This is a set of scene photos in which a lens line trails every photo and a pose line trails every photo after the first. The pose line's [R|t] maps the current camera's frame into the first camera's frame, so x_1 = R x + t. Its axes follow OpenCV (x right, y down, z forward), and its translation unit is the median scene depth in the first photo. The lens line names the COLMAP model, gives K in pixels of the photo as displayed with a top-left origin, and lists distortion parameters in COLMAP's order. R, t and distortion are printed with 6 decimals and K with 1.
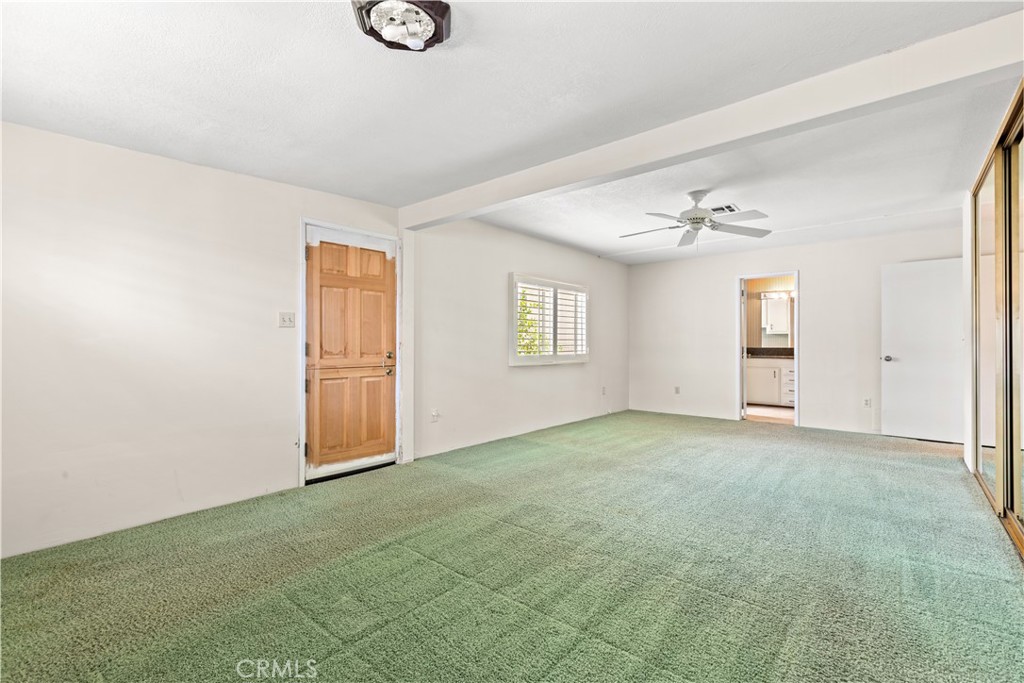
lens RADIAL K [[461.1, 0, 513.7], [0, 461.1, 338.6], [0, 0, 1]] dist [-0.000374, -0.000575]
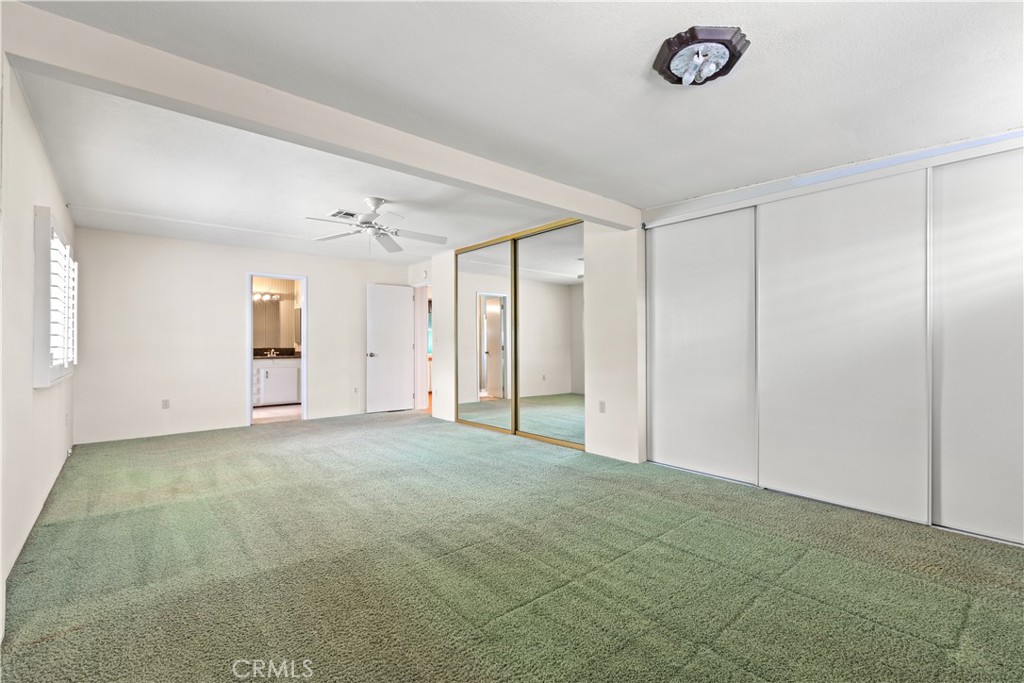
lens RADIAL K [[461.1, 0, 514.5], [0, 461.1, 343.9], [0, 0, 1]] dist [-0.000374, -0.000575]
pose [[0.140934, -0.001089, 0.990018, -0.441265], [-0.006668, 0.999976, 0.002049, 0.005890], [-0.989996, -0.006890, 0.140924, 0.402803]]
